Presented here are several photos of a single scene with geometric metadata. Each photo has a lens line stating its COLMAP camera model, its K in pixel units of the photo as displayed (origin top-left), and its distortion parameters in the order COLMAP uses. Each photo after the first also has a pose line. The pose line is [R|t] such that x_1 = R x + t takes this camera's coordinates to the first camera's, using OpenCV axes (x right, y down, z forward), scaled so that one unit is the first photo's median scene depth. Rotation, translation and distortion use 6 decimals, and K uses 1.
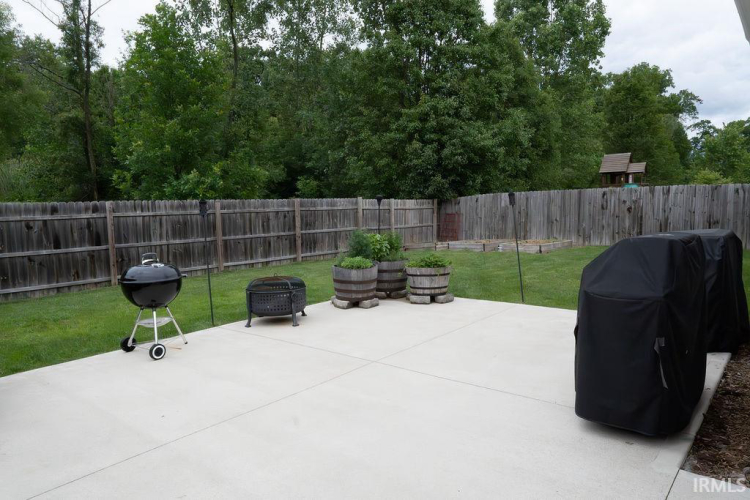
lens RADIAL K [[513.4, 0, 374.8], [0, 513.4, 251.4], [0, 0, 1]] dist [0.001027, 0.000411]
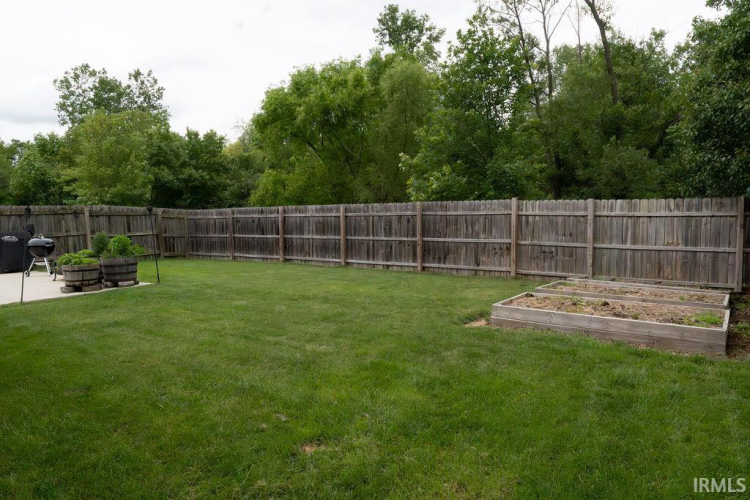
lens RADIAL K [[513.4, 0, 375.2], [0, 513.4, 251.0], [0, 0, 1]] dist [0.001027, 0.000411]
pose [[0.079731, 0.102597, -0.991523, 0.785559], [-0.074451, 0.992524, 0.096714, -0.103338], [0.994032, 0.066109, 0.086773, 0.888902]]
